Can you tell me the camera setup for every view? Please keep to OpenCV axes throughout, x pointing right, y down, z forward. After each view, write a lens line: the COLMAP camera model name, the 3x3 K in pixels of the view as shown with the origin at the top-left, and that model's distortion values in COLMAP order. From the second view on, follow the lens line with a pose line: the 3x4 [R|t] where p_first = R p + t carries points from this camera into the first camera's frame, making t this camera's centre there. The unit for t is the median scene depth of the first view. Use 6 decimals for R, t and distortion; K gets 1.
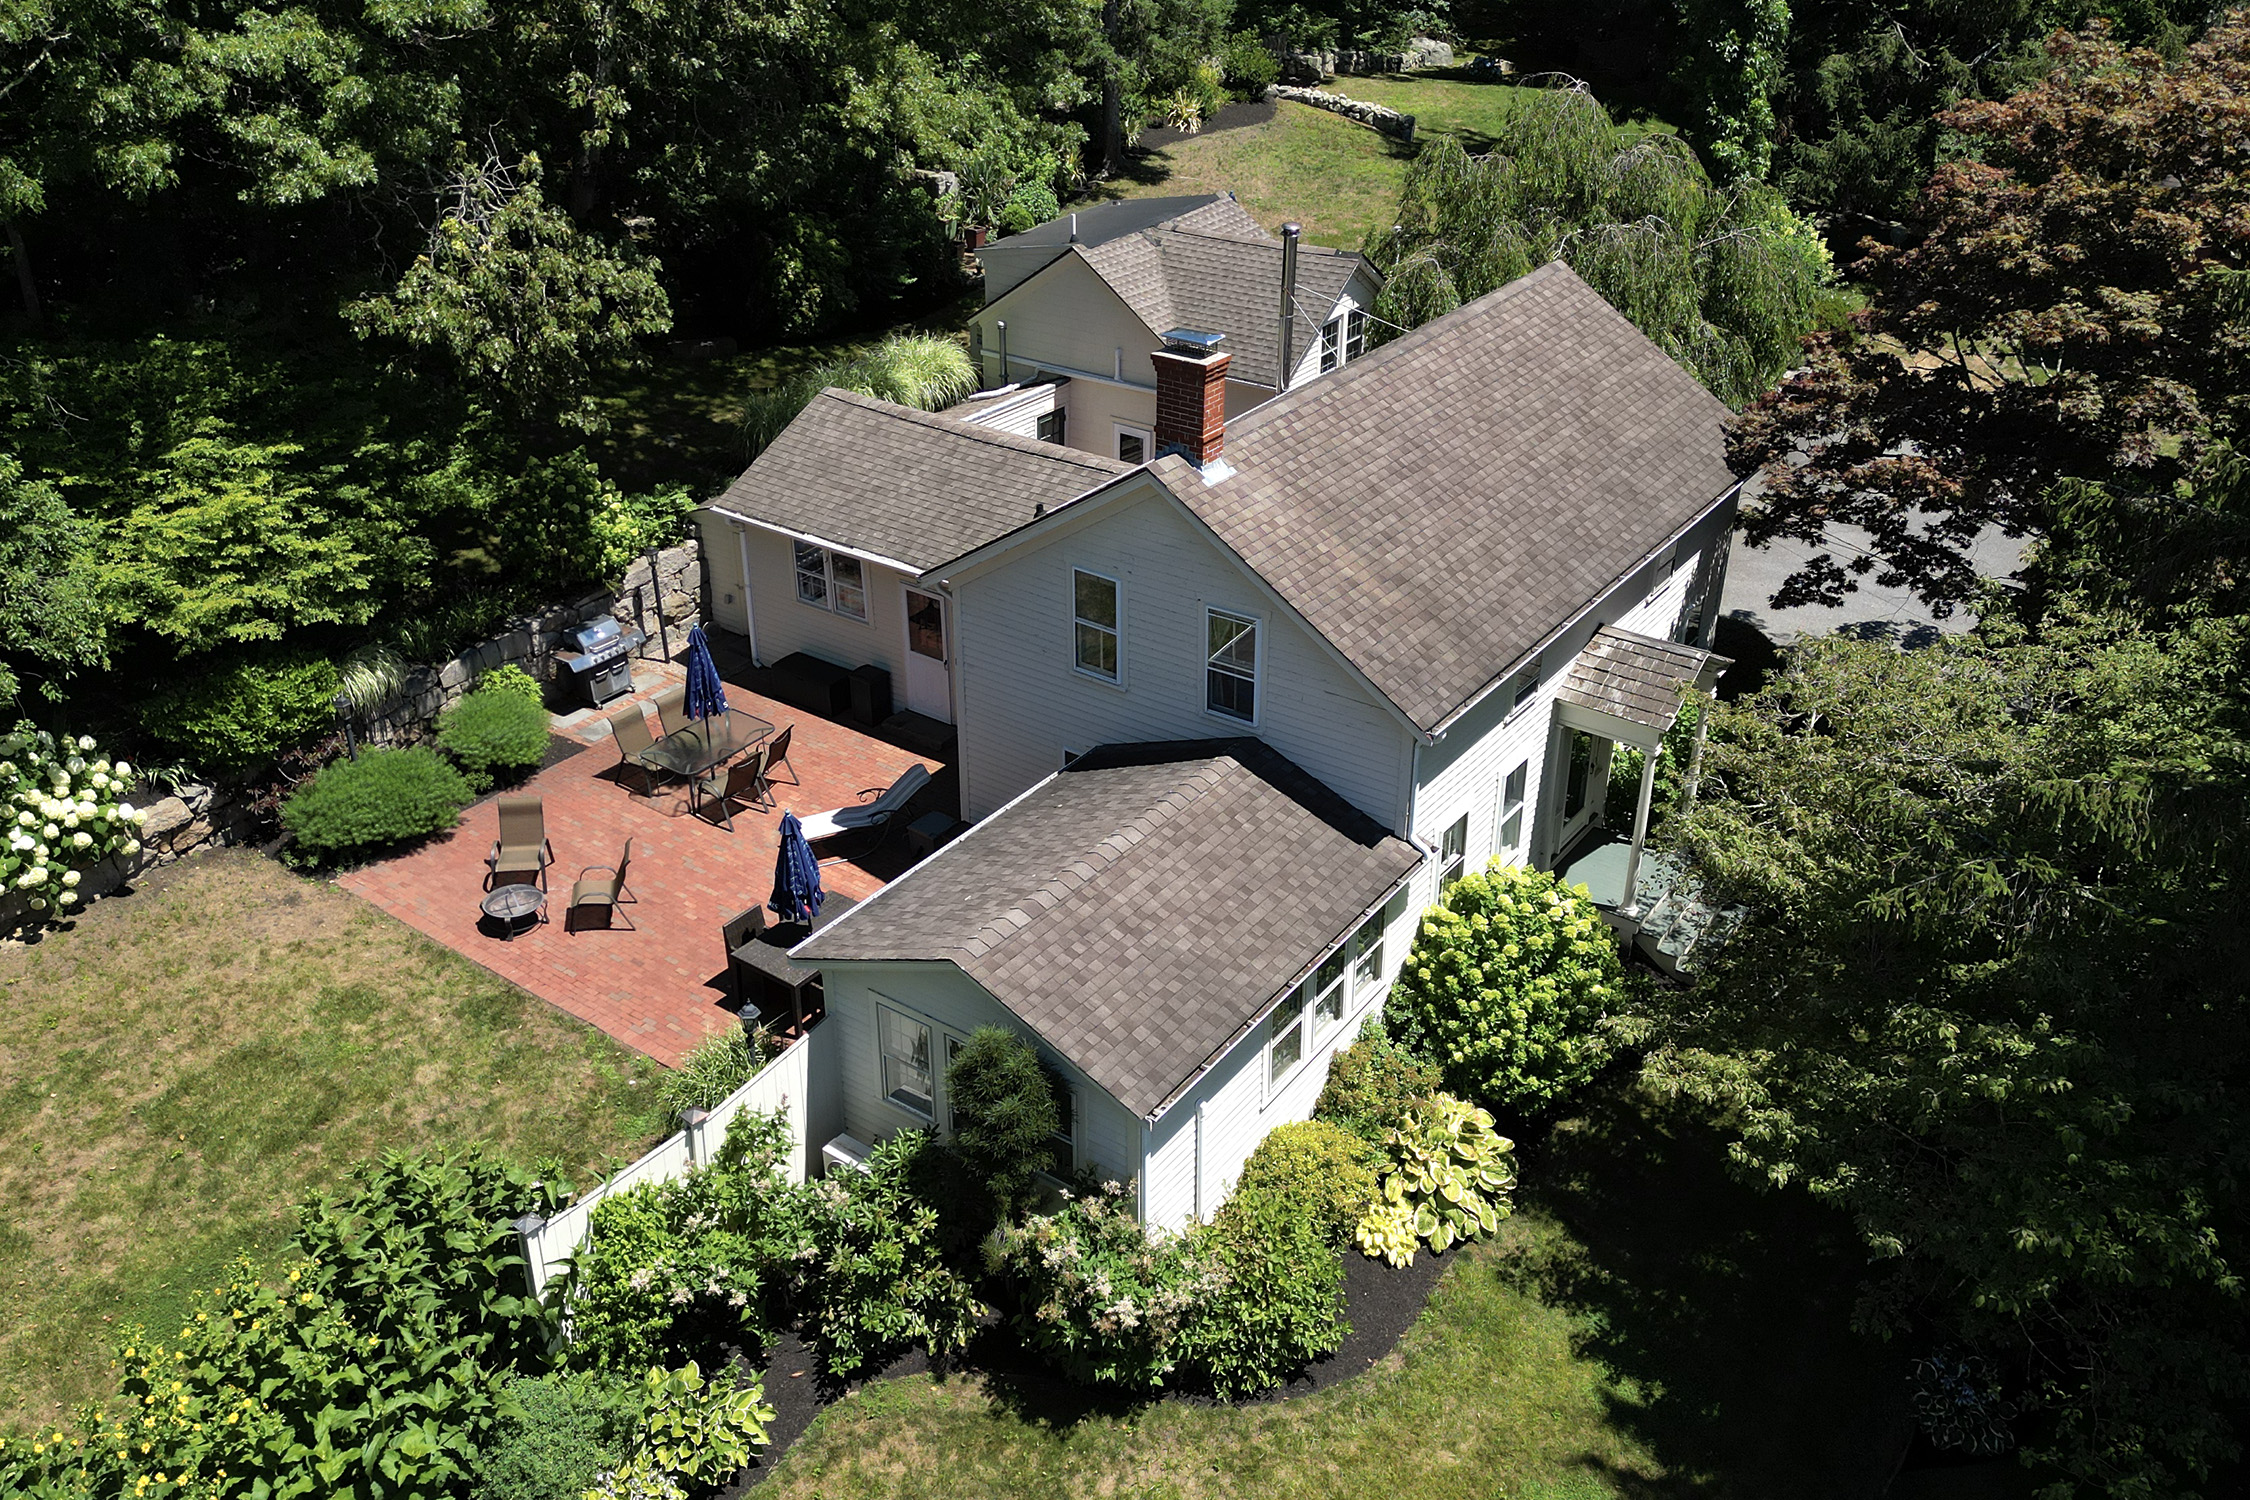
lens RADIAL K [[1891.6, 0, 1177.4], [0, 1891.6, 664.5], [0, 0, 1]] dist [0.050463, -0.009275]
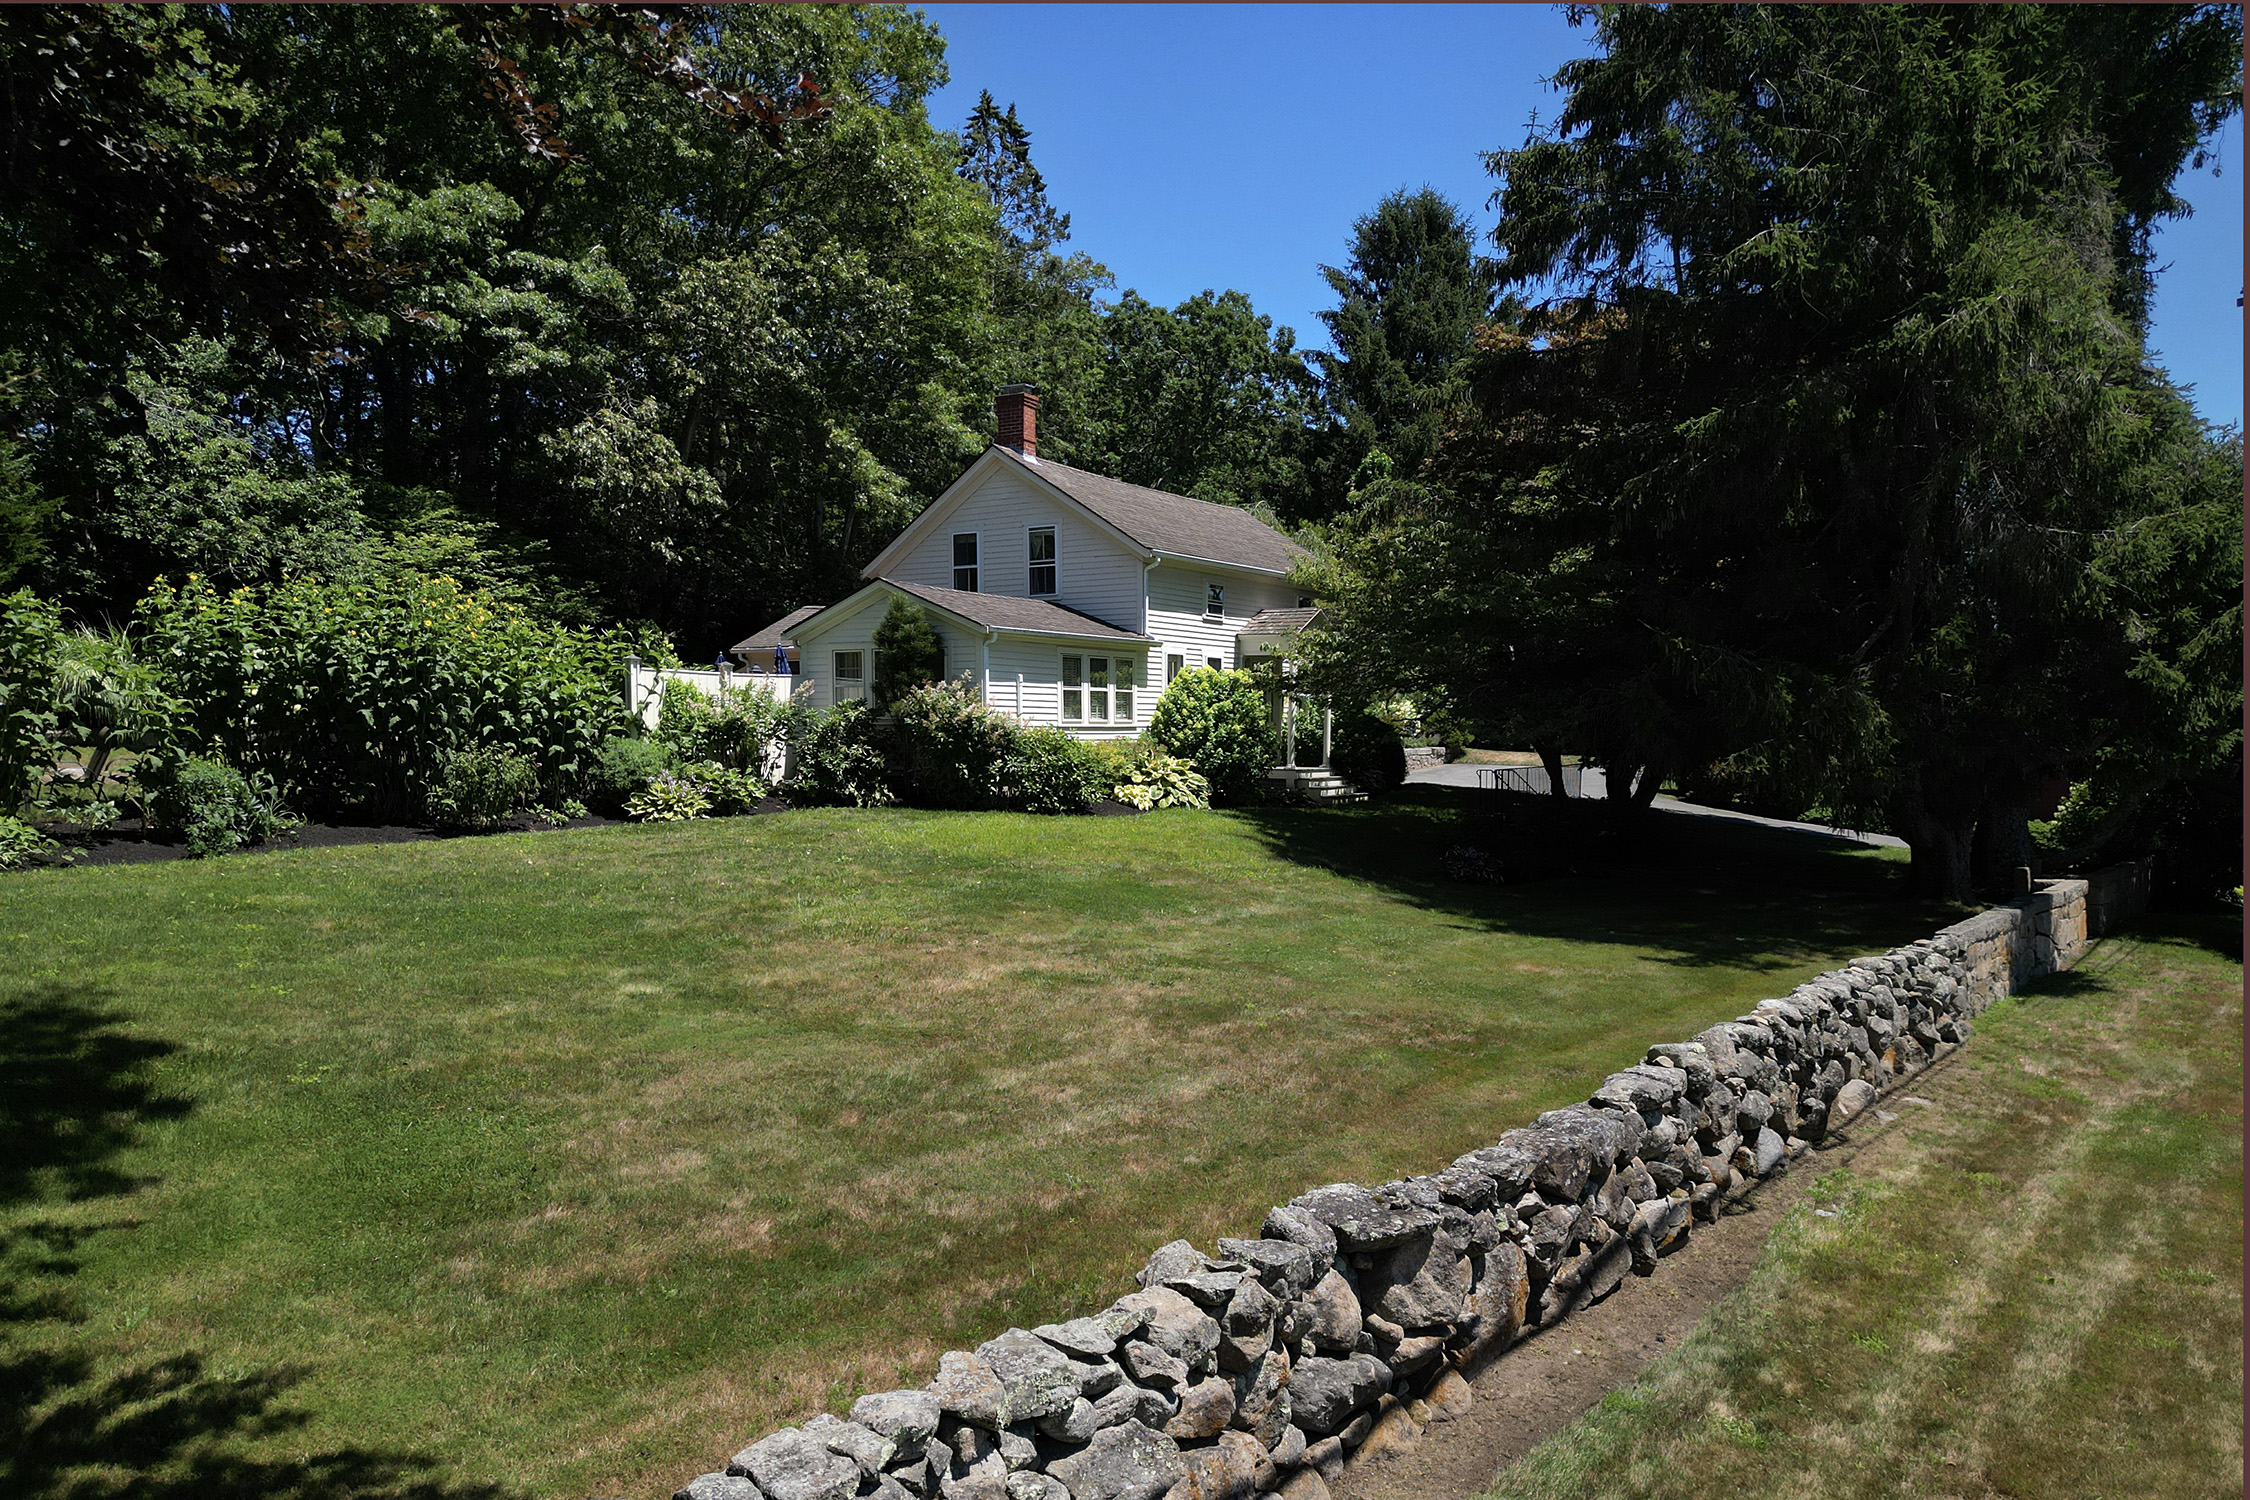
lens RADIAL K [[1527.7, 0, 1144.7], [0, 1527.7, 864.5], [0, 0, 1]] dist [0.068026, -0.004469]
pose [[0.998401, -0.013537, 0.054884, 0.041392], [0.033572, 0.923123, -0.383037, 0.797822], [-0.045479, 0.384267, 0.922101, -0.205262]]
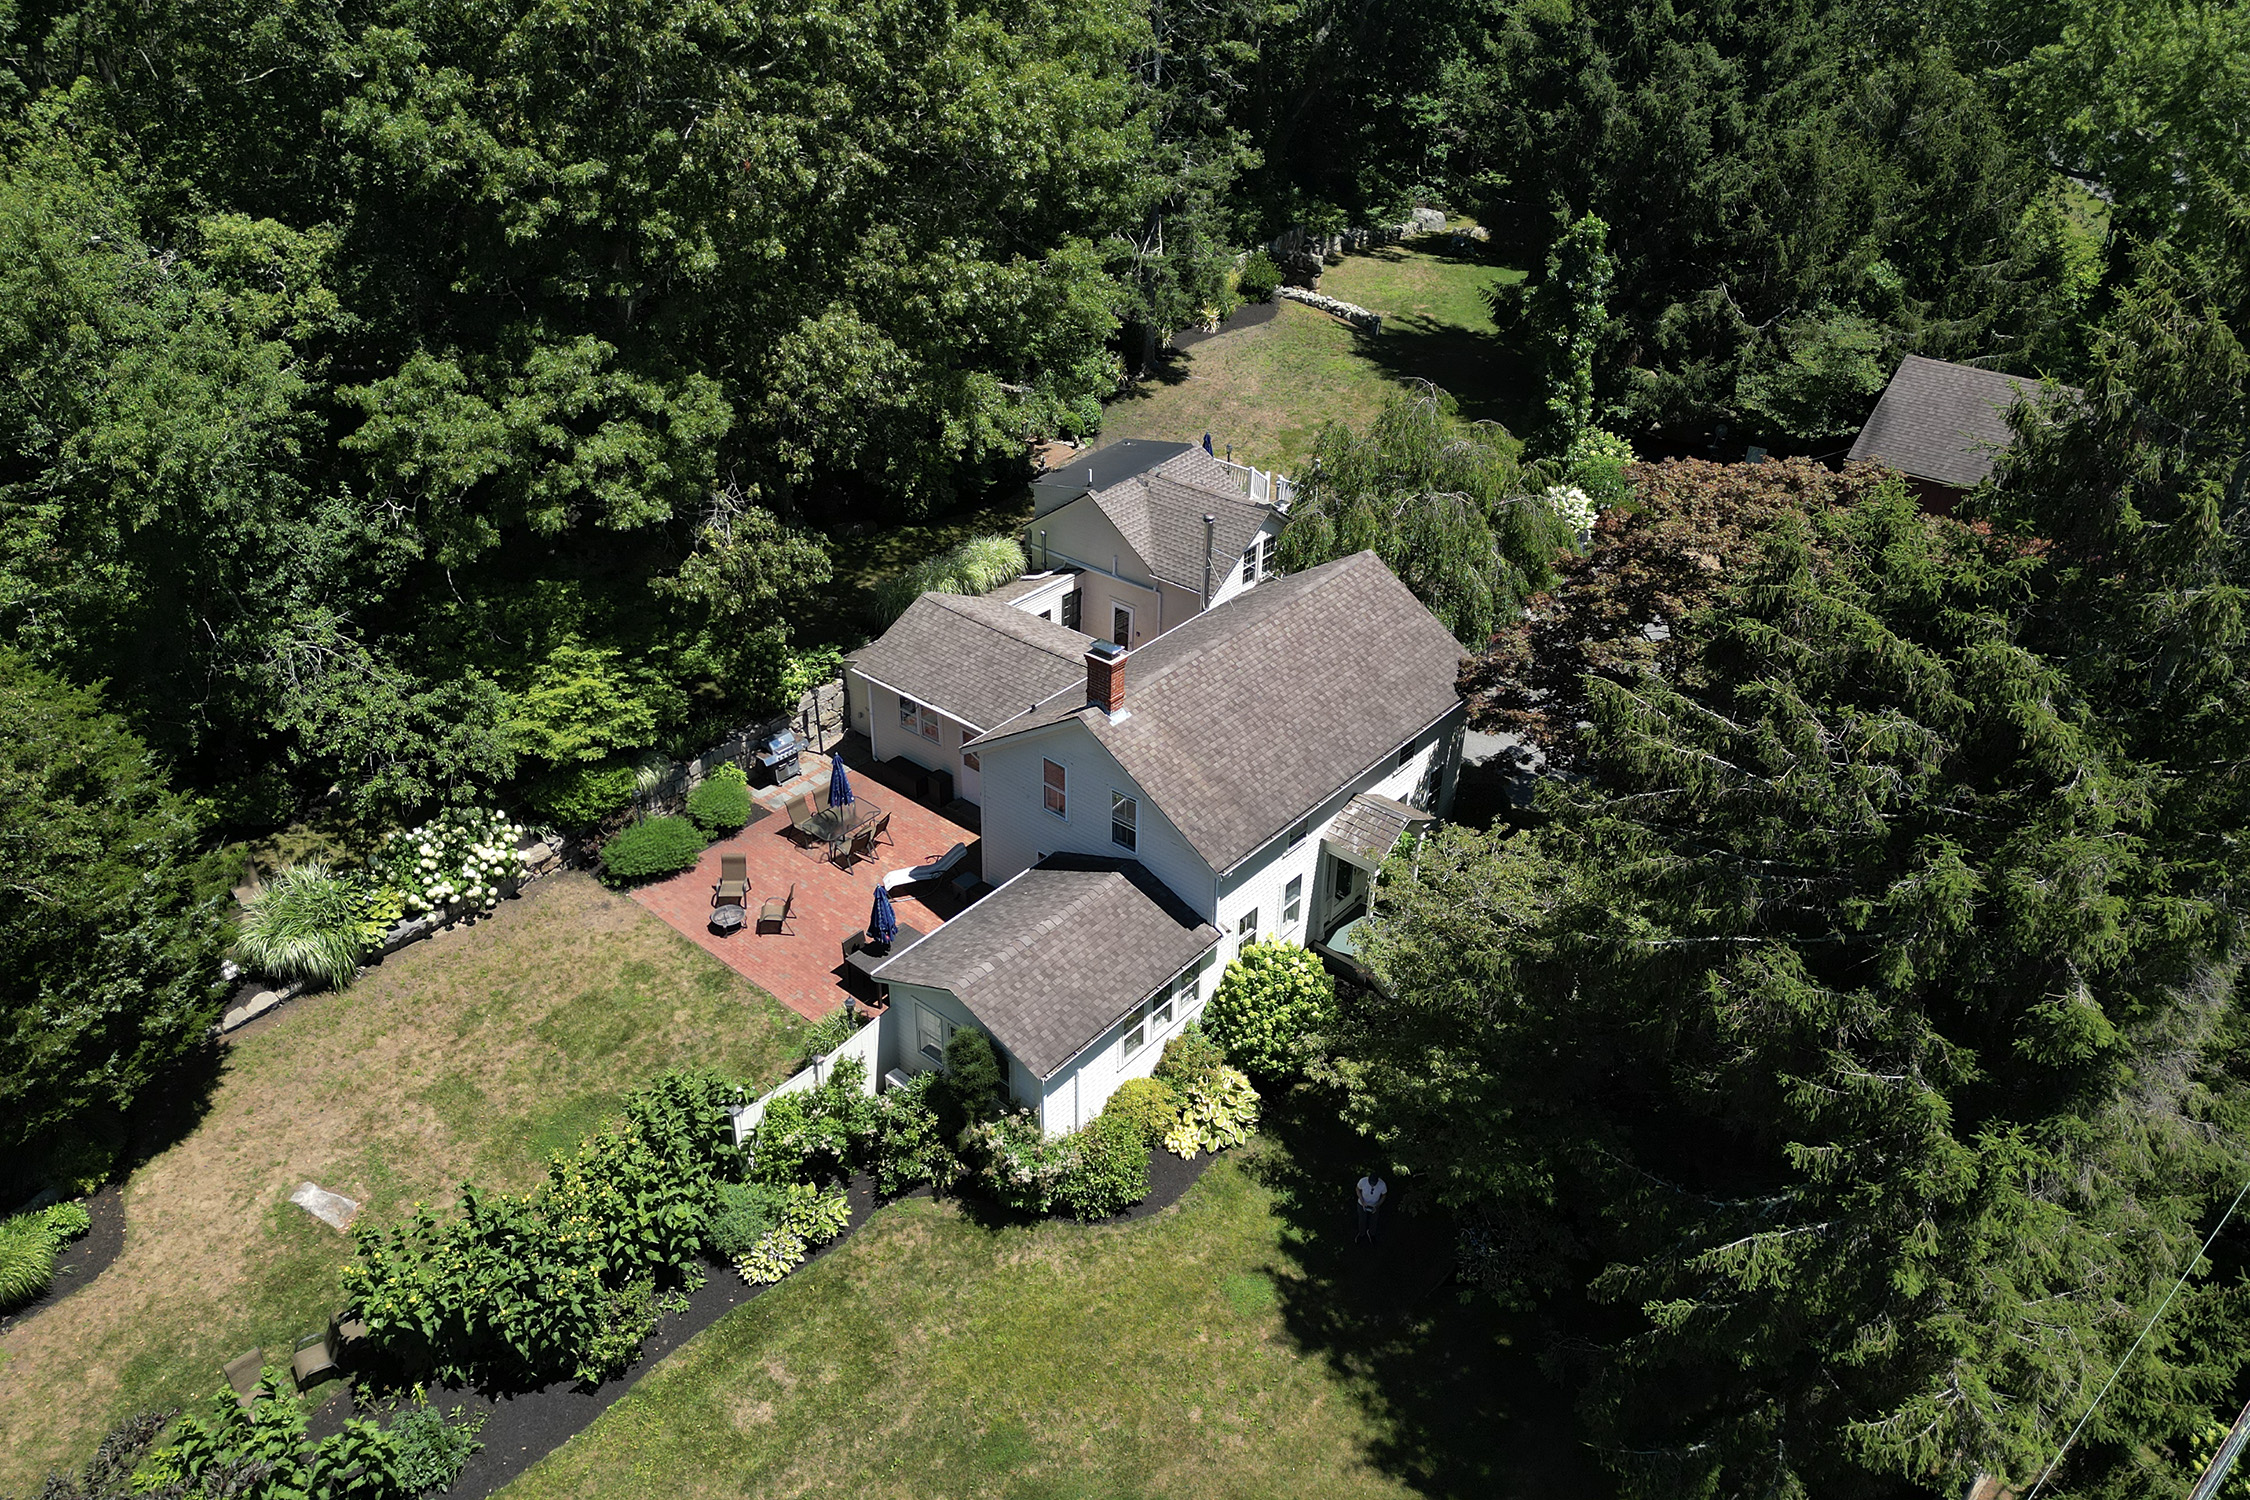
lens RADIAL K [[1654.0, 0, 1148.3], [0, 1654.0, 669.6], [0, 0, 1]] dist [0.079056, -0.019124]
pose [[0.995757, 0.052357, -0.075673, 0.160812], [-0.048827, 0.997664, 0.047779, -0.217065], [0.077998, -0.043881, 0.995987, -0.553002]]
